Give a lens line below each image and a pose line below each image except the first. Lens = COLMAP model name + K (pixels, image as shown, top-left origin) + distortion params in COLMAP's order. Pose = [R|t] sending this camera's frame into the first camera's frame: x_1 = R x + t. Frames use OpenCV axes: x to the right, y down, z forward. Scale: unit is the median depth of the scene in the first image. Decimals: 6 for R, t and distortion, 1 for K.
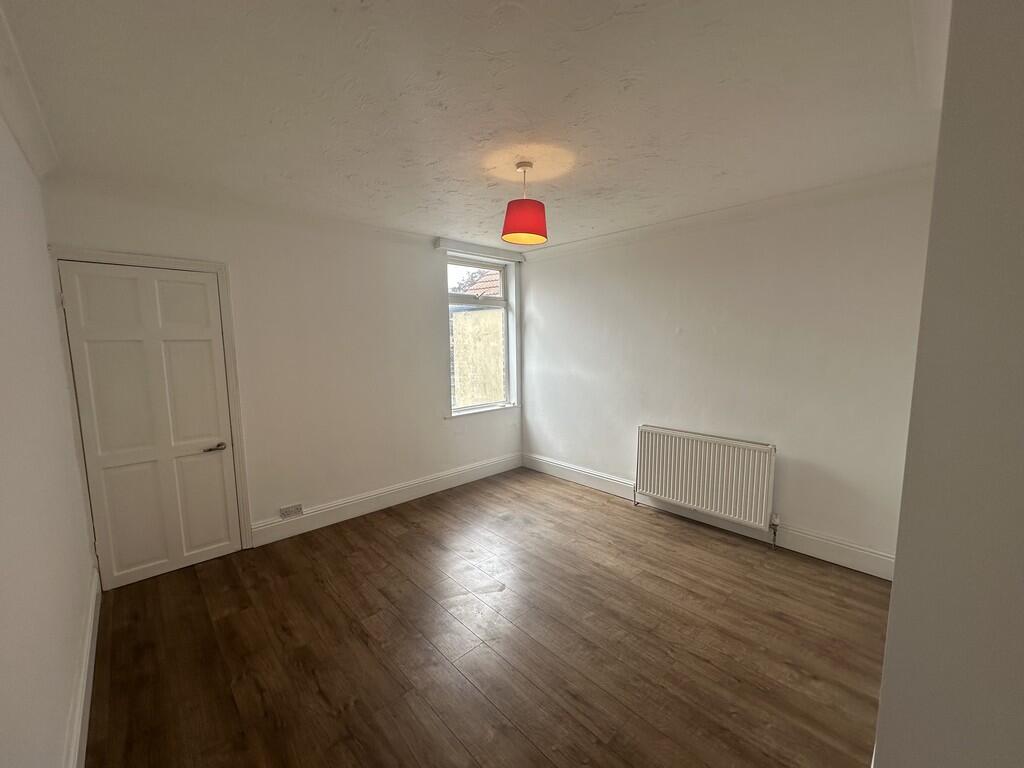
lens RADIAL K [[409.8, 0, 513.8], [0, 409.8, 387.7], [0, 0, 1]] dist [-0.001242, -0.000114]
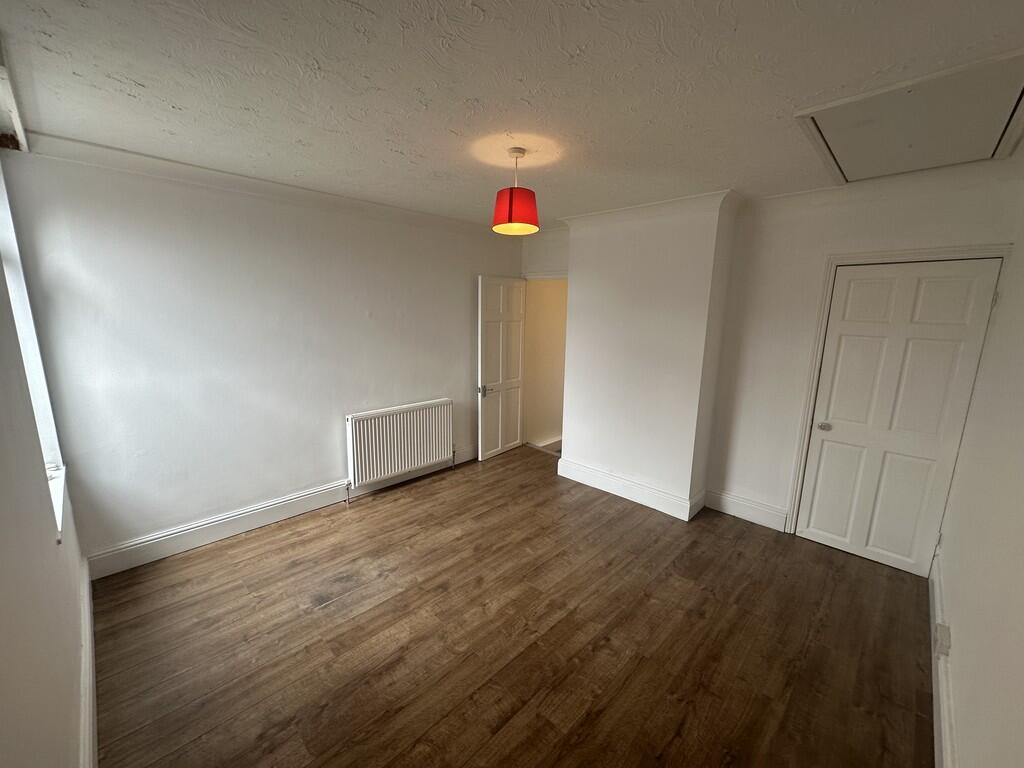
lens RADIAL K [[409.8, 0, 513.8], [0, 409.8, 384.5], [0, 0, 1]] dist [-0.001242, -0.000114]
pose [[-0.040637, -0.174252, 0.983862, -0.773064], [0.099806, 0.979043, 0.177521, -0.135913], [-0.994177, 0.105410, -0.022394, 0.826593]]
